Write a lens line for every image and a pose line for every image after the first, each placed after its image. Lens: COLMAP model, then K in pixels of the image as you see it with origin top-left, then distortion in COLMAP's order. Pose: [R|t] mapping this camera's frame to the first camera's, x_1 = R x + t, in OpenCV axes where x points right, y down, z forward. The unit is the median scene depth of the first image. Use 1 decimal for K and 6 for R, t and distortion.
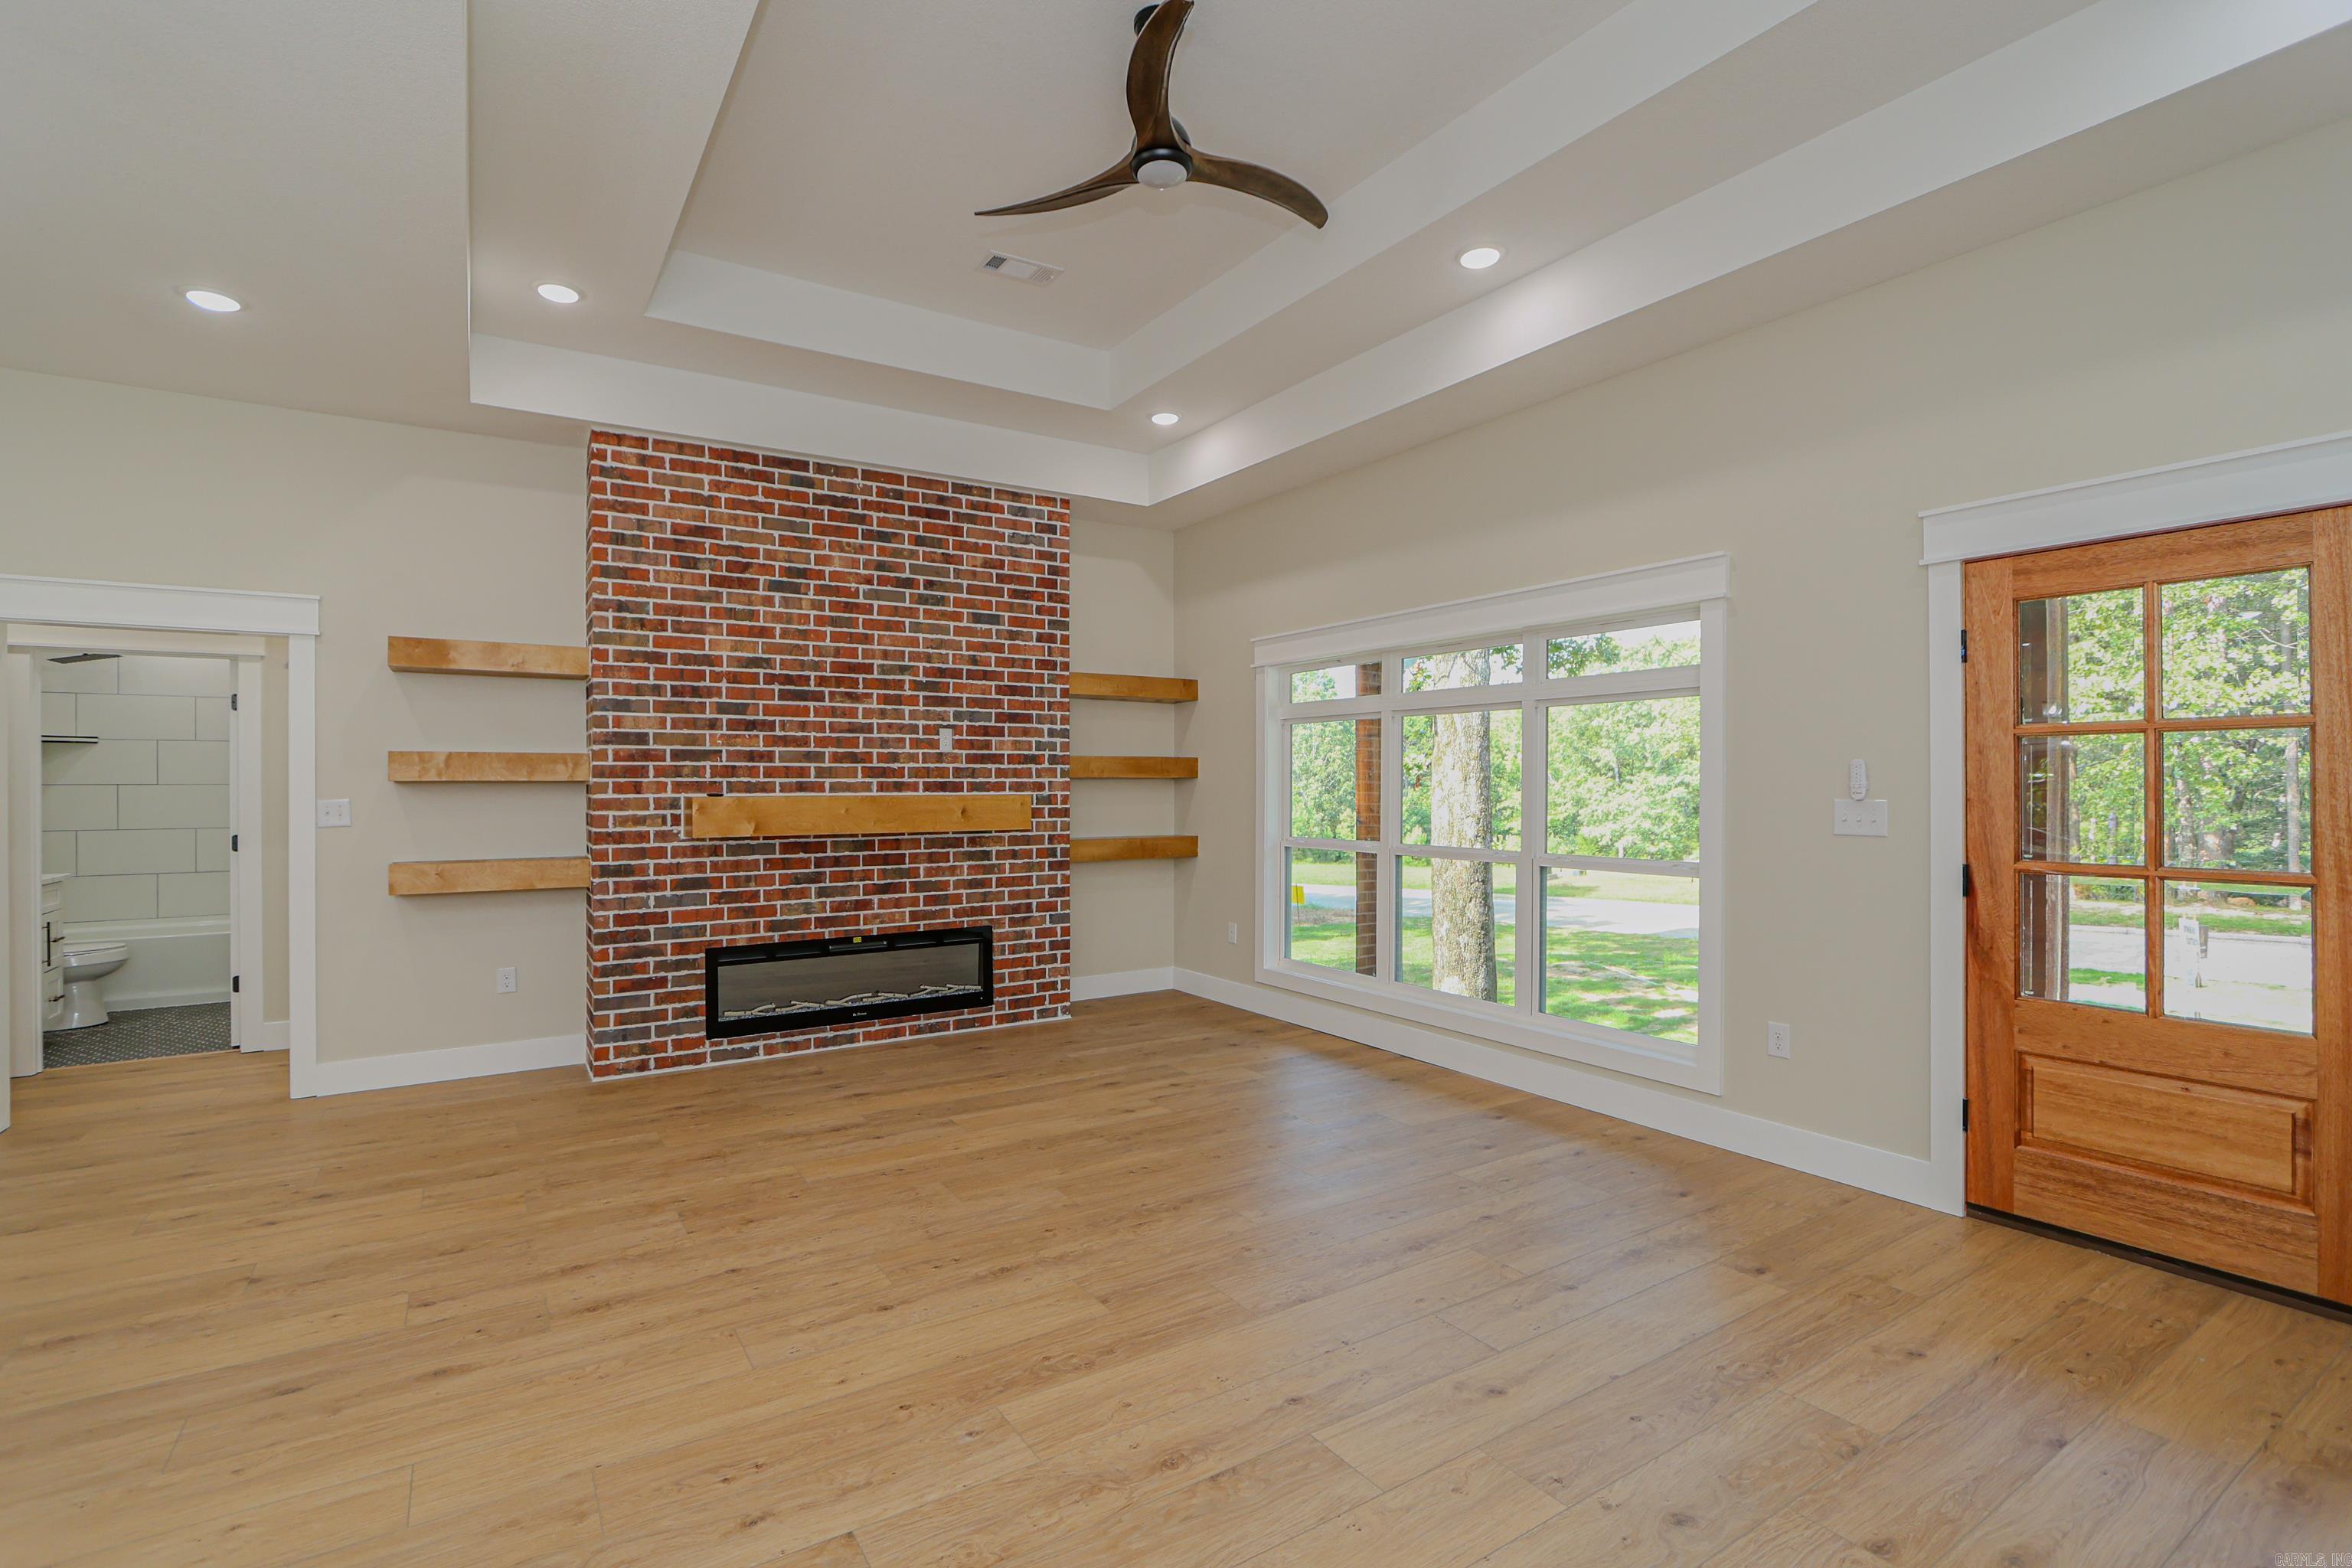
lens RADIAL K [[1078.2, 0, 1168.8], [0, 1078.2, 786.0], [0, 0, 1]] dist [-0.012067, 0.001248]
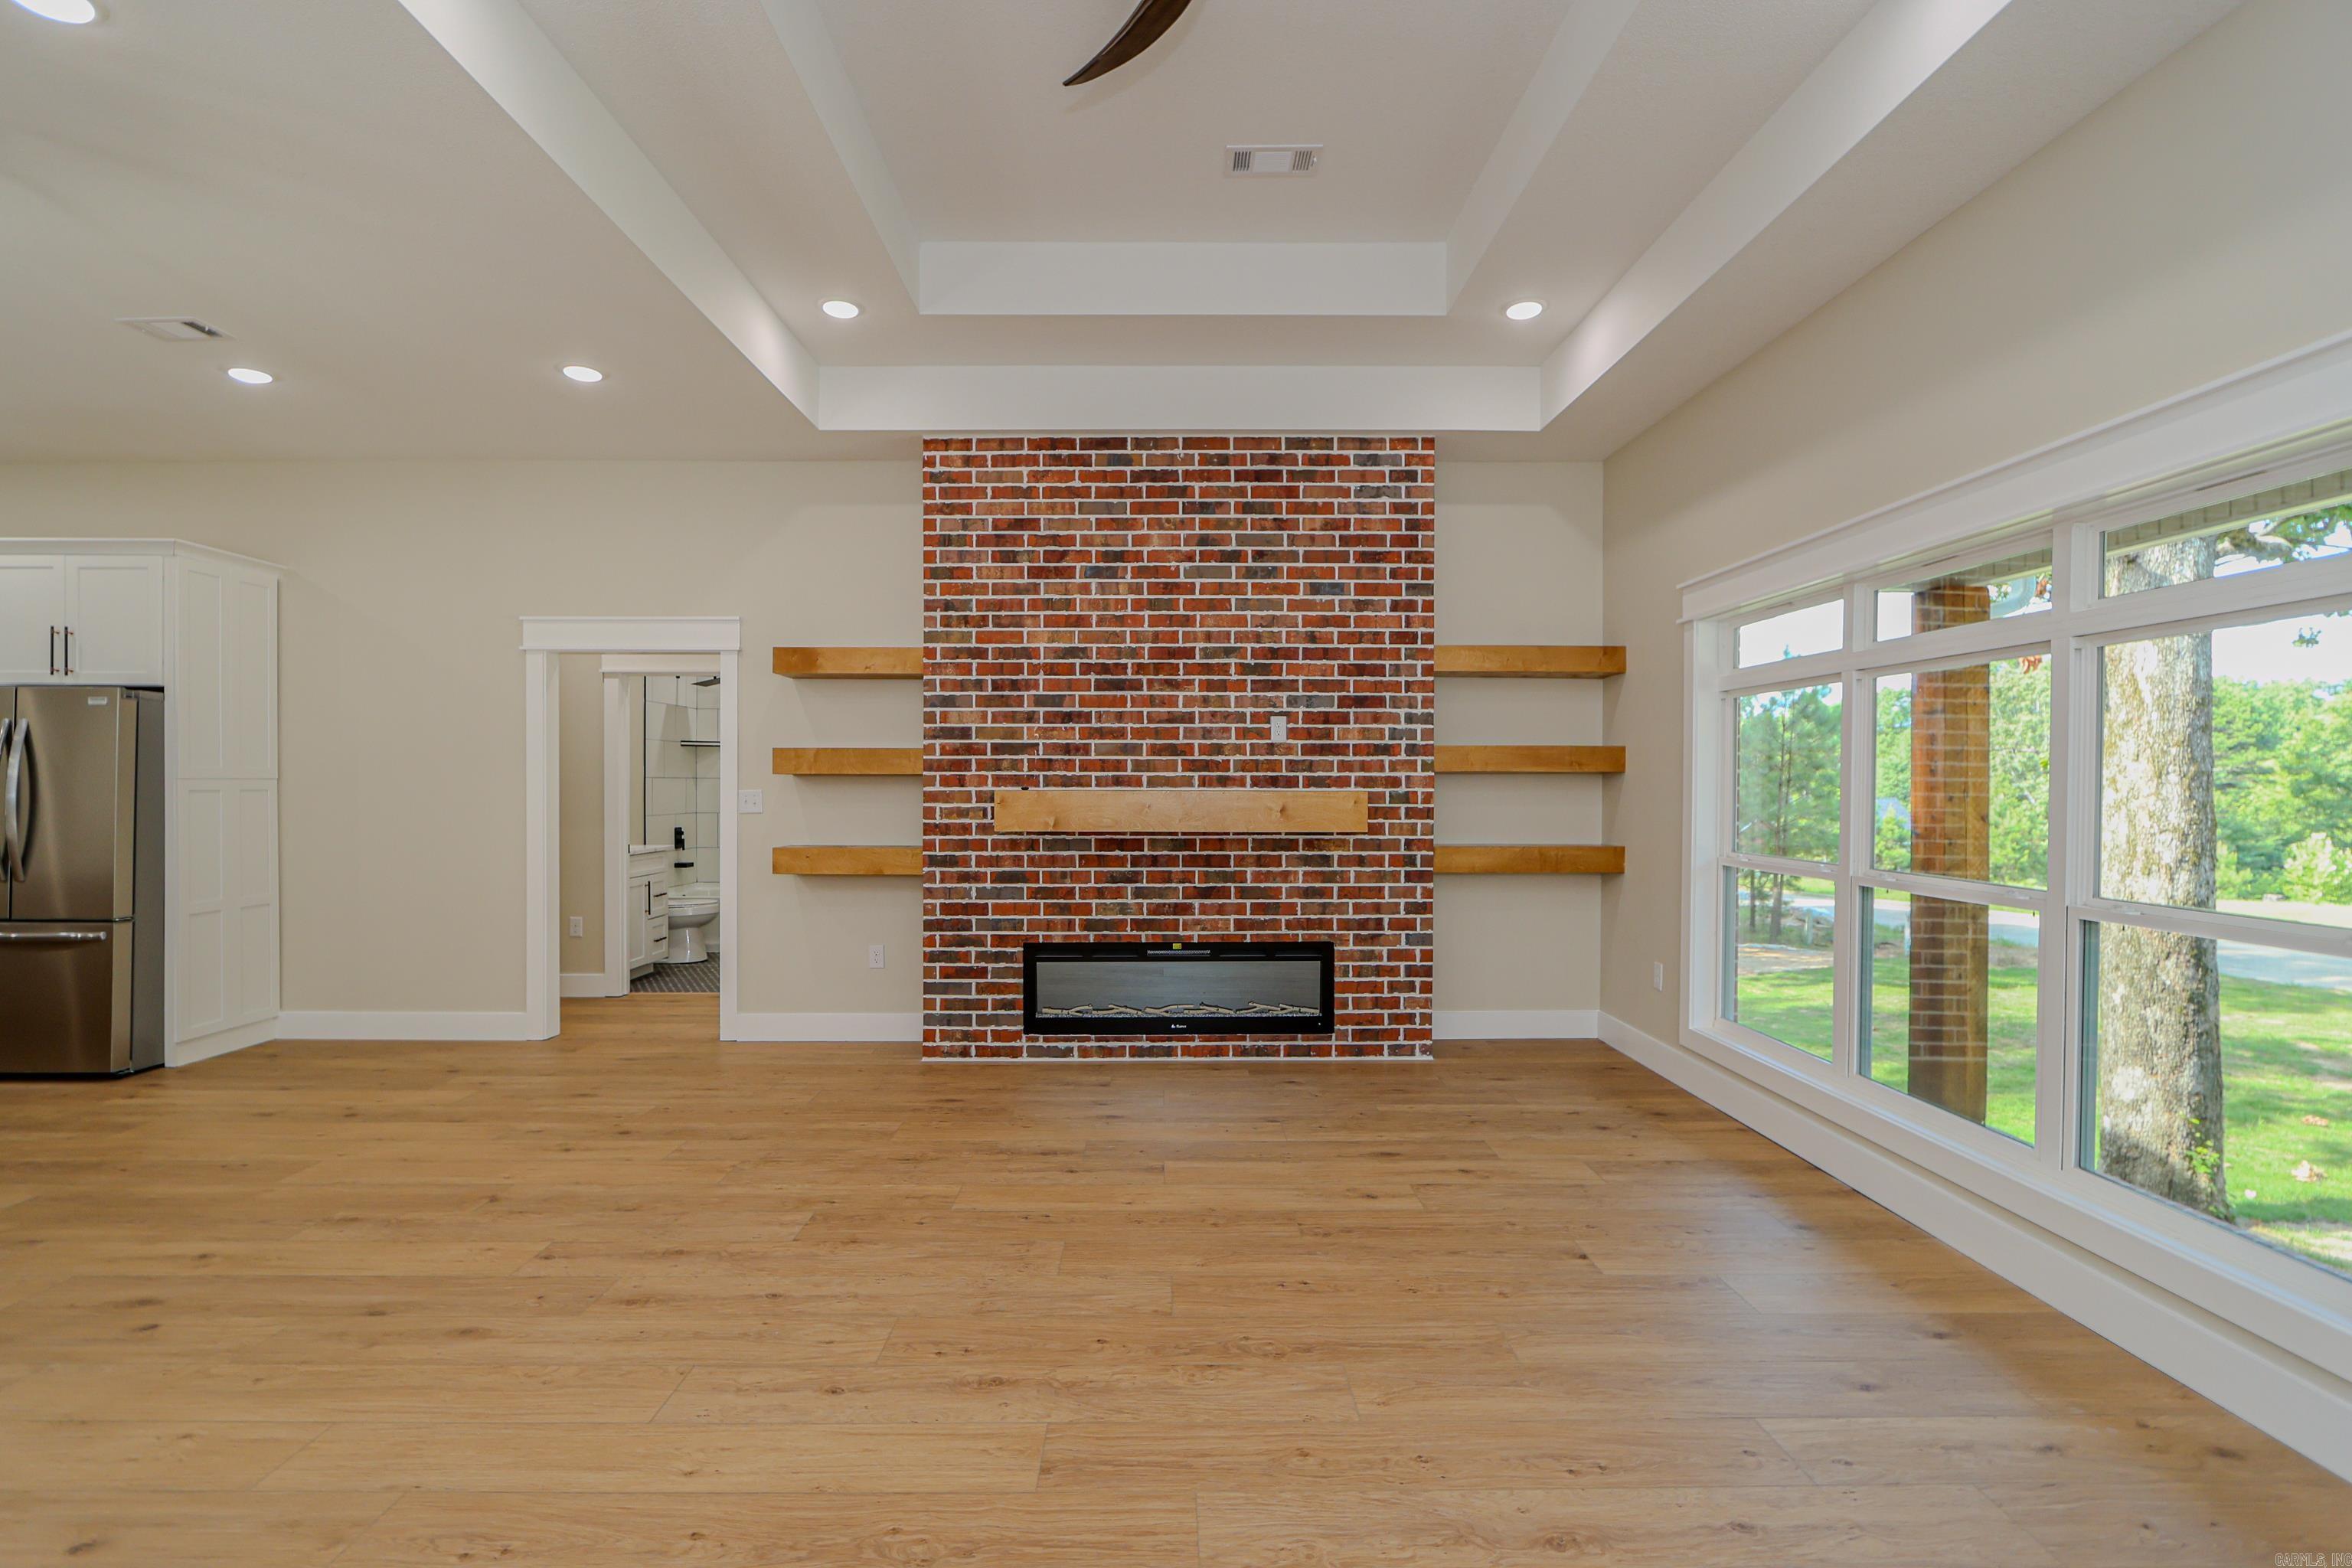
lens RADIAL K [[1079.9, 0, 1171.6], [0, 1079.9, 789.0], [0, 0, 1]] dist [-0.016073, 0.001634]
pose [[0.846848, 0.007026, -0.531789, 0.220609], [-0.004879, 0.999973, 0.005443, 0.002686], [0.531813, -0.002015, 0.846859, 0.229424]]
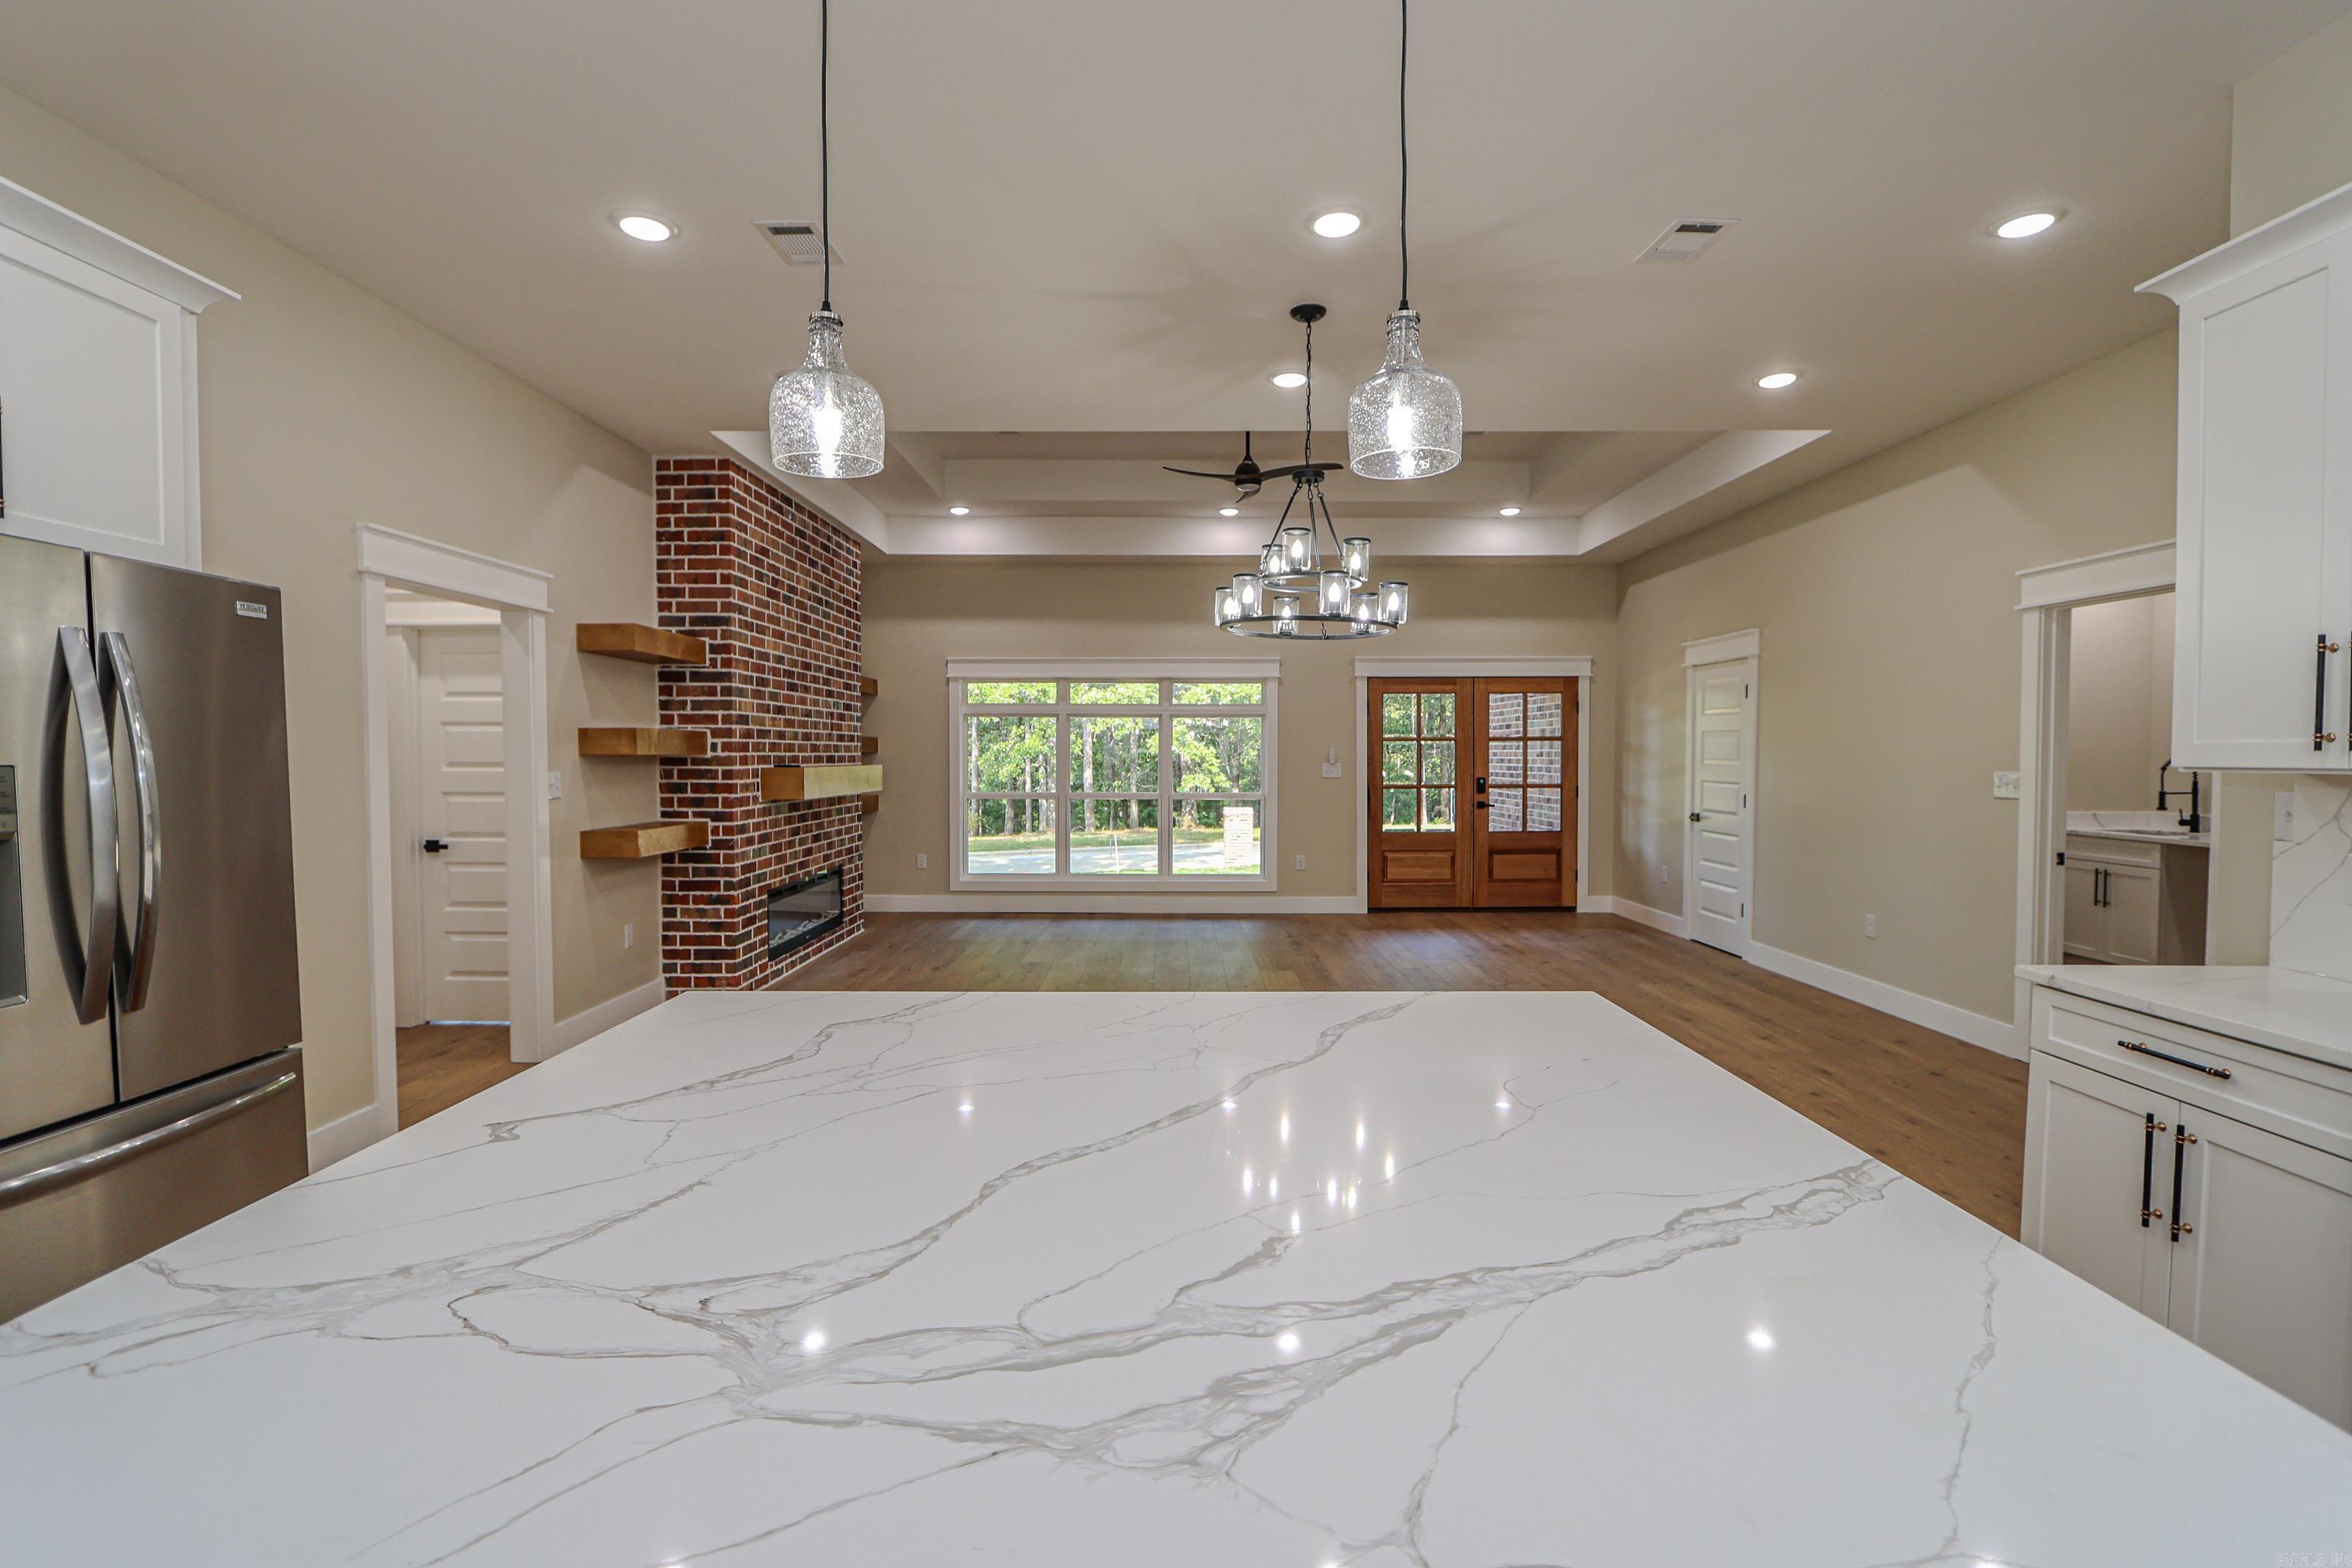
lens RADIAL K [[1062.8, 0, 1170.3], [0, 1062.8, 790.5], [0, 0, 1]] dist [-0.014610, 0.000171]
pose [[0.545905, -0.025159, 0.837469, -1.216401], [-0.001283, 0.999523, 0.030863, -0.001820], [-0.837846, -0.017923, 0.545612, -0.054611]]
